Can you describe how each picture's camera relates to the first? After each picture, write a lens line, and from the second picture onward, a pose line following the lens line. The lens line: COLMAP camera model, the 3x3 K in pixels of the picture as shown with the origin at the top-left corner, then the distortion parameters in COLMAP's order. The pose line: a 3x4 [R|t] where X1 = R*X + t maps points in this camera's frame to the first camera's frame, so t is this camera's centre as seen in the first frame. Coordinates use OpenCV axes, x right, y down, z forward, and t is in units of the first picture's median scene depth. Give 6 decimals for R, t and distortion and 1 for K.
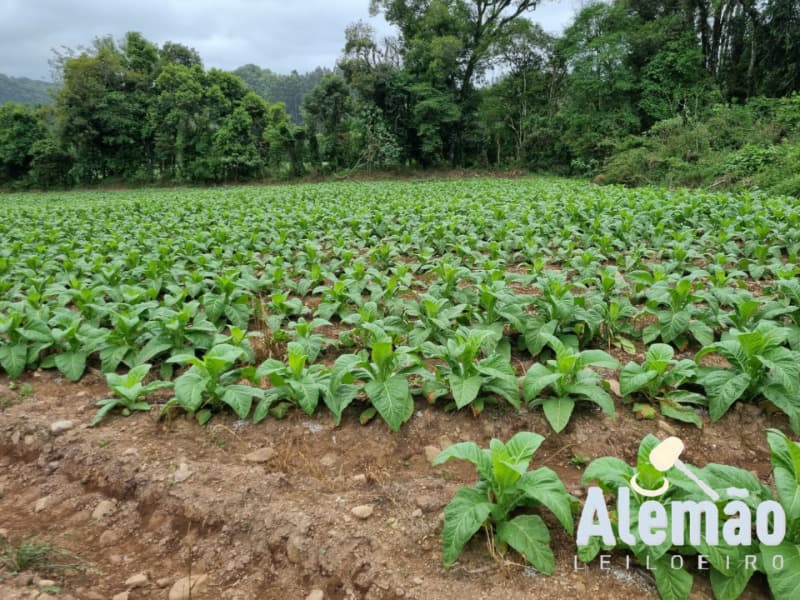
lens RADIAL K [[610.5, 0, 402.7], [0, 610.5, 304.5], [0, 0, 1]] dist [0.072568, -0.053840]
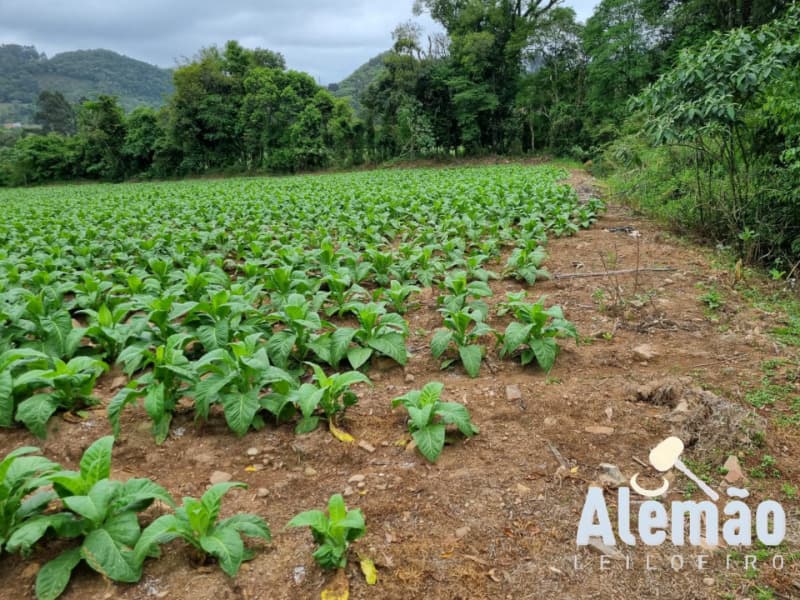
lens RADIAL K [[610.5, 0, 402.7], [0, 610.5, 304.5], [0, 0, 1]] dist [0.072568, -0.053840]
pose [[0.976246, 0.031896, -0.214303, 0.151568], [-0.025495, 0.999144, 0.032568, 0.005554], [0.215158, -0.026331, 0.976224, -0.071993]]
